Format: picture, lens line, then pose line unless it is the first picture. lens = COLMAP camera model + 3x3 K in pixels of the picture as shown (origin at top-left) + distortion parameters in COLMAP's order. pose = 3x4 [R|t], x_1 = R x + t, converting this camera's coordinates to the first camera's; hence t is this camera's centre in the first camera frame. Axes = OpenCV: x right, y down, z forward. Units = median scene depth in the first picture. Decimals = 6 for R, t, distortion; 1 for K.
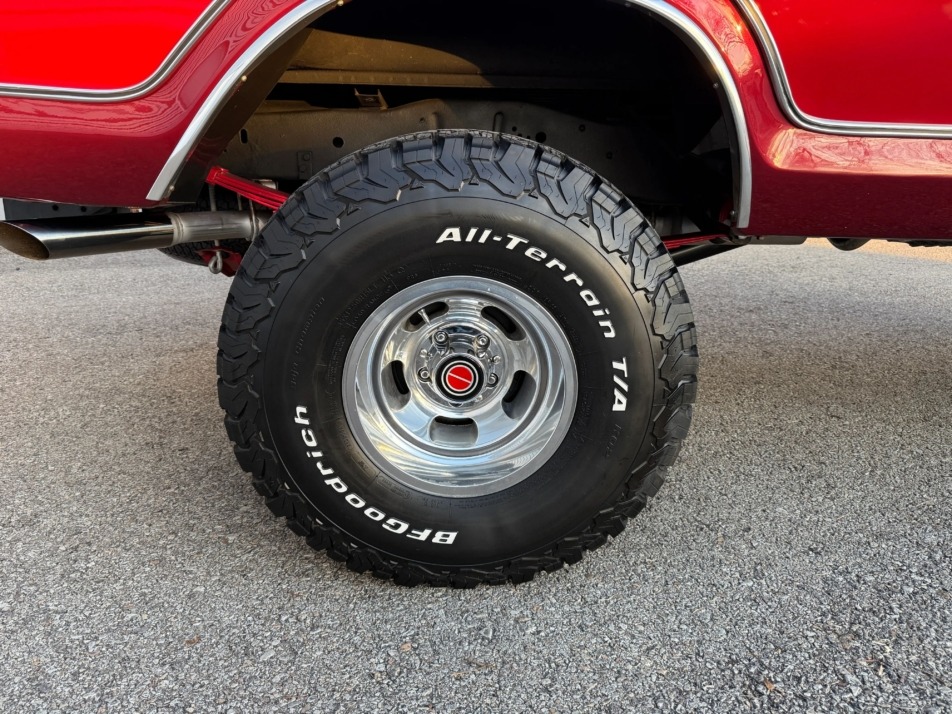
lens RADIAL K [[669.6, 0, 484.3], [0, 669.6, 365.2], [0, 0, 1]] dist [0.056355, -0.072371]
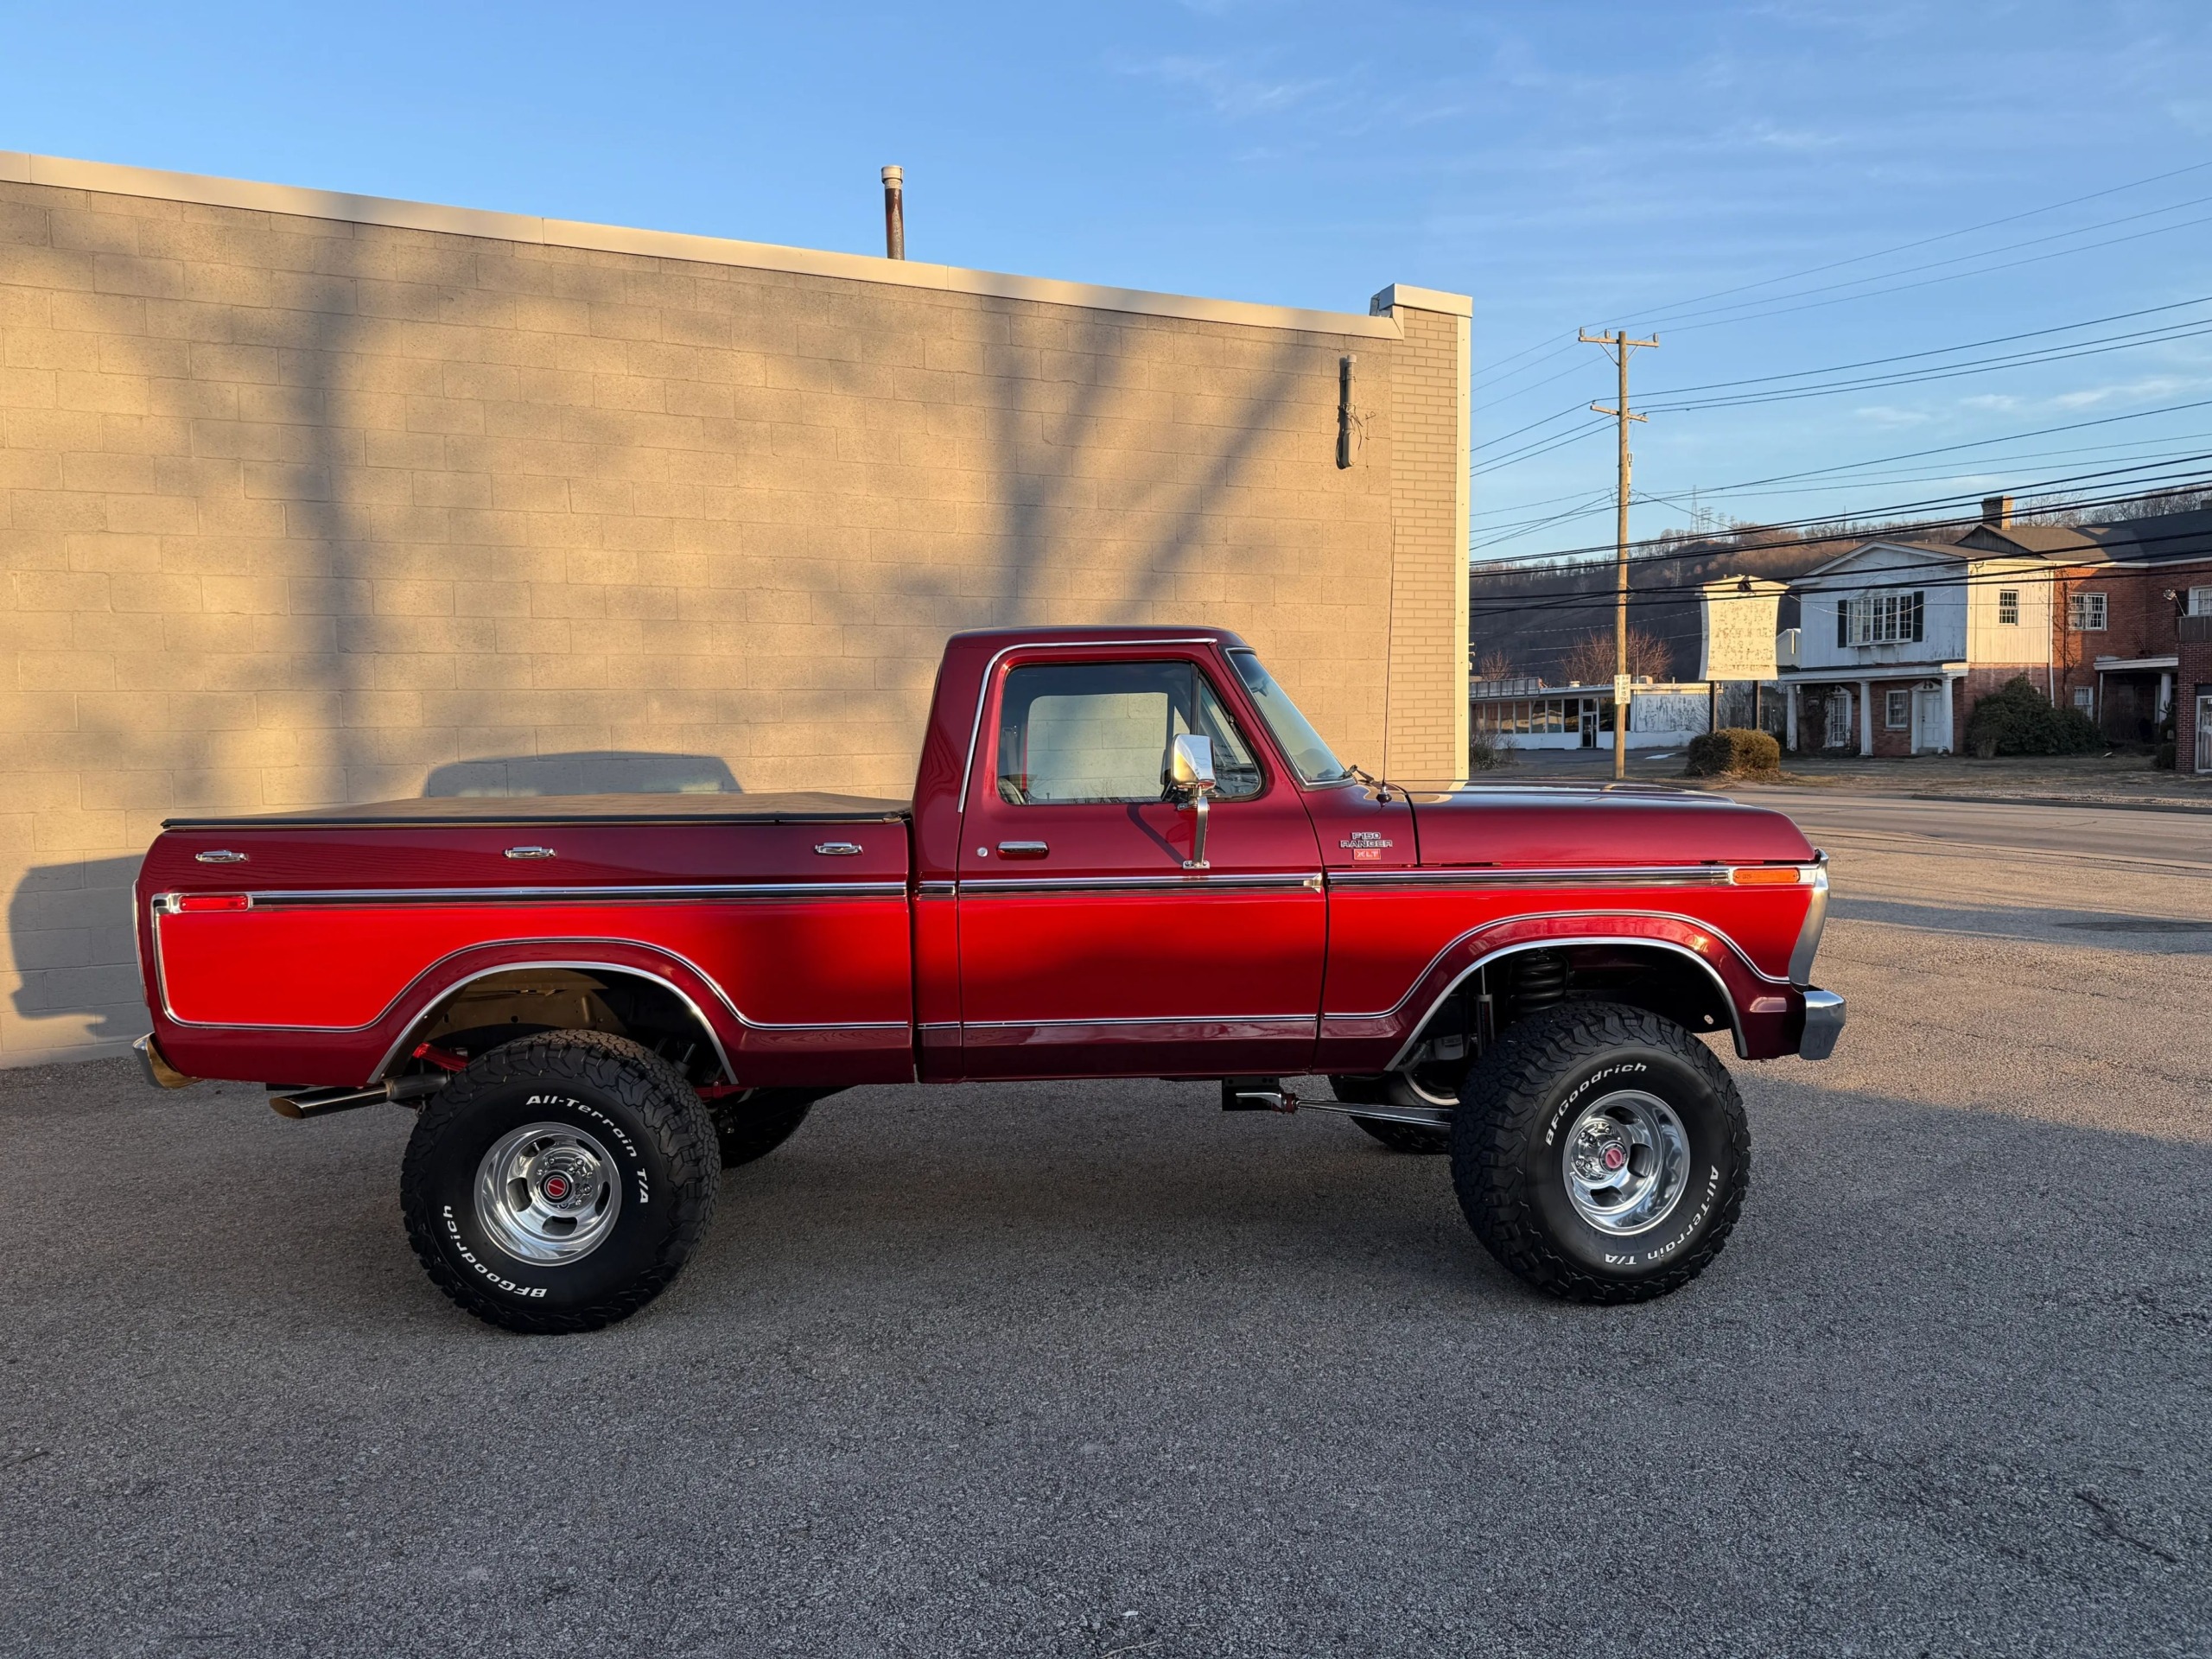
lens RADIAL K [[1555.8, 0, 1106.1], [0, 1555.8, 829.4], [0, 0, 1]] dist [0.056355, -0.072371]
pose [[0.998301, -0.041934, -0.040450, 1.332057], [0.030319, 0.966746, -0.253936, 0.169900], [0.049754, 0.252278, 0.966375, -2.495983]]
